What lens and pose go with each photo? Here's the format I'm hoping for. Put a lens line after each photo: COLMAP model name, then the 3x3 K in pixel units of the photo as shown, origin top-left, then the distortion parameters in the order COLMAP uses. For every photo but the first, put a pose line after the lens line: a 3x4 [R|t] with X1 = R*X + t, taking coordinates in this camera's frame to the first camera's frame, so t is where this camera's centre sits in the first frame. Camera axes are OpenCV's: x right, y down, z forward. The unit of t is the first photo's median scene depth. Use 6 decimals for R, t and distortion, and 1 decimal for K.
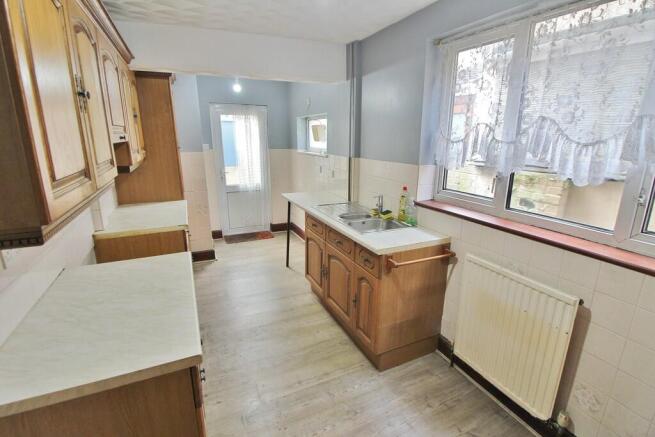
lens RADIAL K [[309.4, 0, 328.8], [0, 309.4, 215.4], [0, 0, 1]] dist [0.000889, -0.014403]
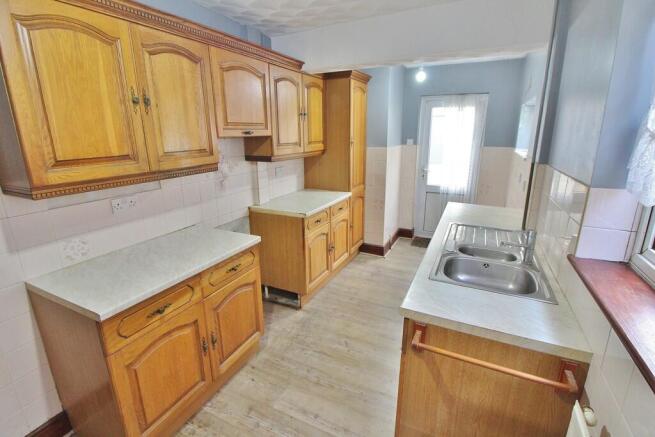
lens RADIAL K [[309.4, 0, 328.8], [0, 309.4, 215.4], [0, 0, 1]] dist [0.000889, -0.014403]
pose [[0.628541, 0.198405, -0.752045, 0.307451], [-0.187249, 0.977078, 0.101275, -0.068044], [0.754900, 0.077164, 0.651285, 0.275570]]
